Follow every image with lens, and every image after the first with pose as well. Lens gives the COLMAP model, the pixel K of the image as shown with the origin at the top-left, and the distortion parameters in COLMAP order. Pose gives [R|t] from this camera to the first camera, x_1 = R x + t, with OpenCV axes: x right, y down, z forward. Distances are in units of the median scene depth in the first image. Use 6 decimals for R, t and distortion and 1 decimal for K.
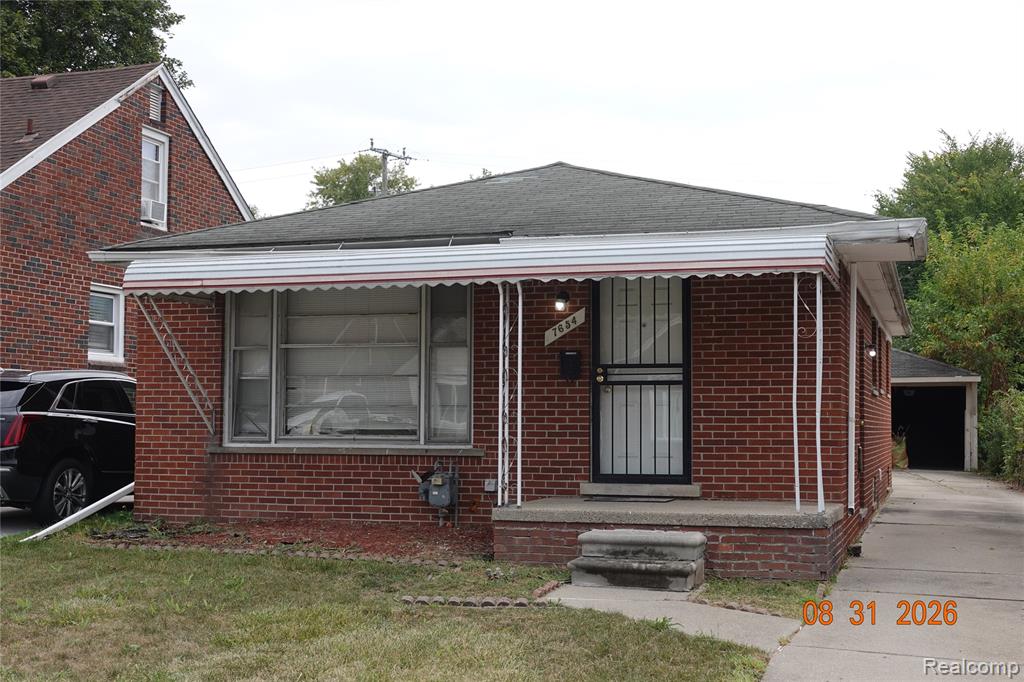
lens RADIAL K [[1304.6, 0, 514.3], [0, 1304.6, 338.2], [0, 0, 1]] dist [0.050504, 0.000000]
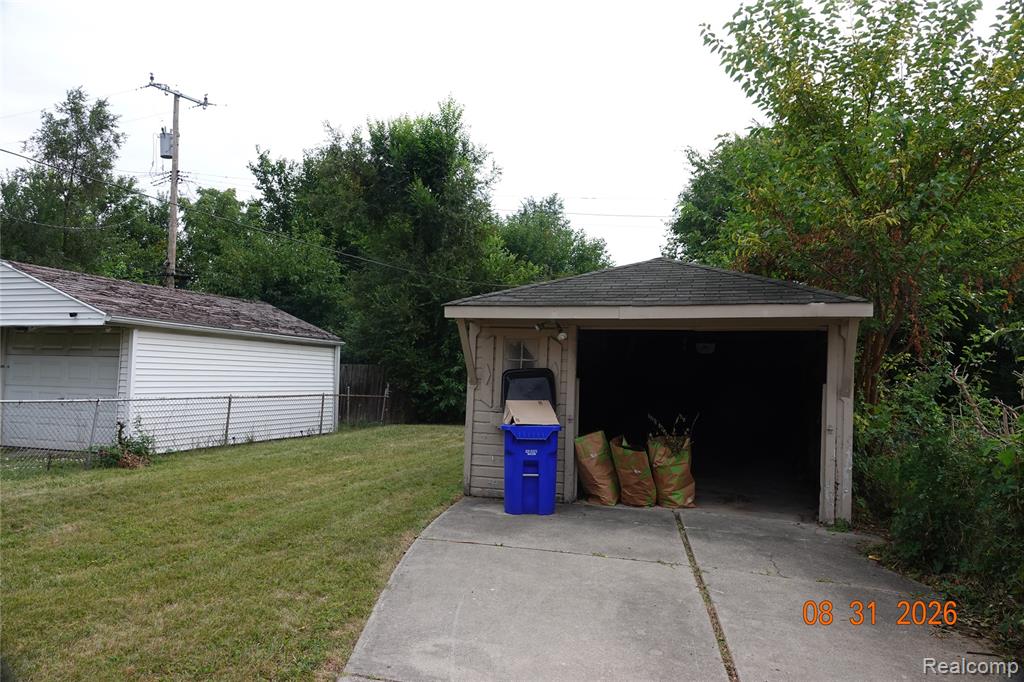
lens RADIAL K [[699.2, 0, 508.5], [0, 699.2, 342.5], [0, 0, 1]] dist [0.035863, 0.001011]
pose [[0.999857, 0.016397, 0.004154, 0.550875], [-0.016509, 0.999461, 0.028386, 0.083457], [-0.003686, -0.028450, 0.999588, 1.783721]]
